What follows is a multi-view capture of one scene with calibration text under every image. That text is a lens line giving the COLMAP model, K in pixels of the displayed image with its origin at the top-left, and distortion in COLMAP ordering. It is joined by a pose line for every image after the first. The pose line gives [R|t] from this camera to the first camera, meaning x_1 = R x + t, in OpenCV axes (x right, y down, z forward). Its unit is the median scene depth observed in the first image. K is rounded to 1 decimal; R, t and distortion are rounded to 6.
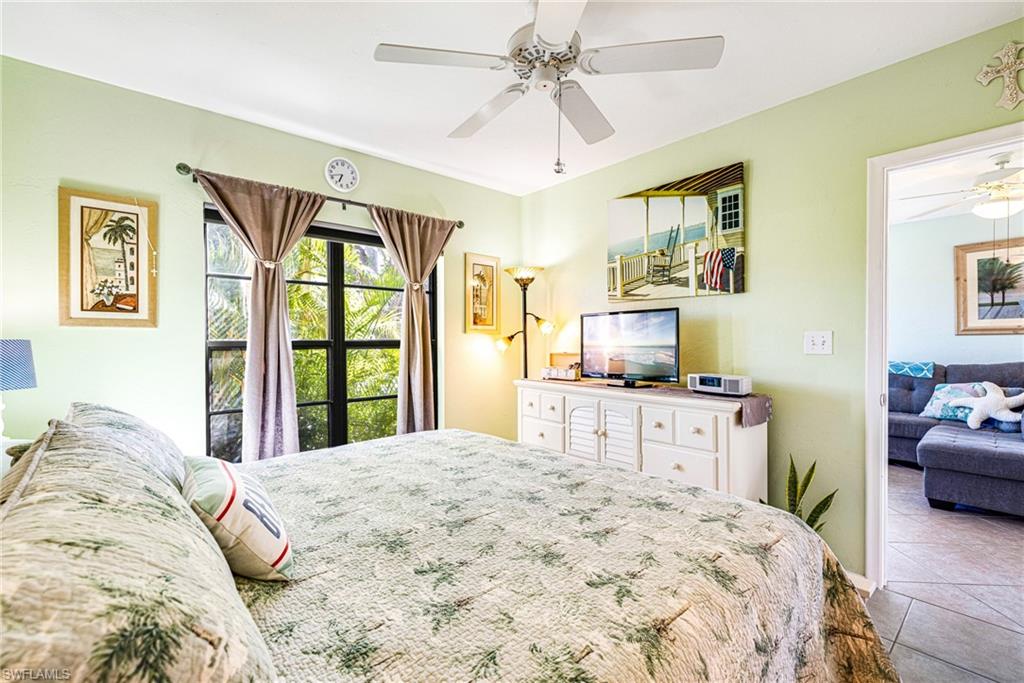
lens RADIAL K [[449.1, 0, 502.8], [0, 449.1, 345.9], [0, 0, 1]] dist [-0.001117, -0.000145]
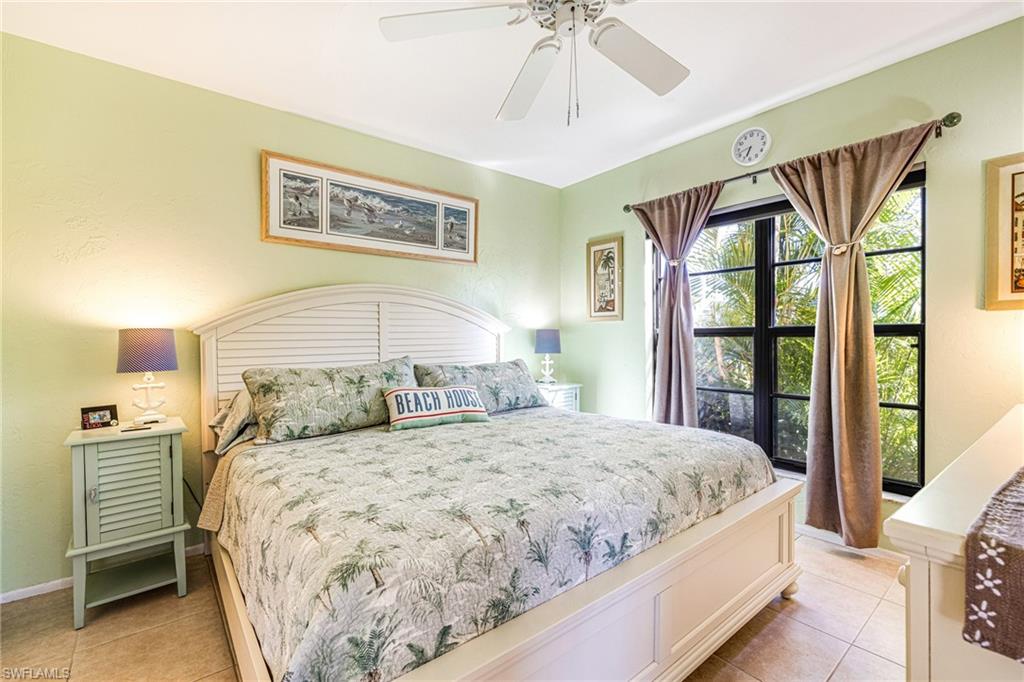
lens RADIAL K [[449.1, 0, 518.0], [0, 449.1, 343.4], [0, 0, 1]] dist [-0.001117, -0.000145]
pose [[-0.033680, 0.020442, -0.999224, 0.690700], [-0.007448, 0.999758, 0.020704, 0.007252], [0.999405, 0.008140, -0.033519, 0.660810]]
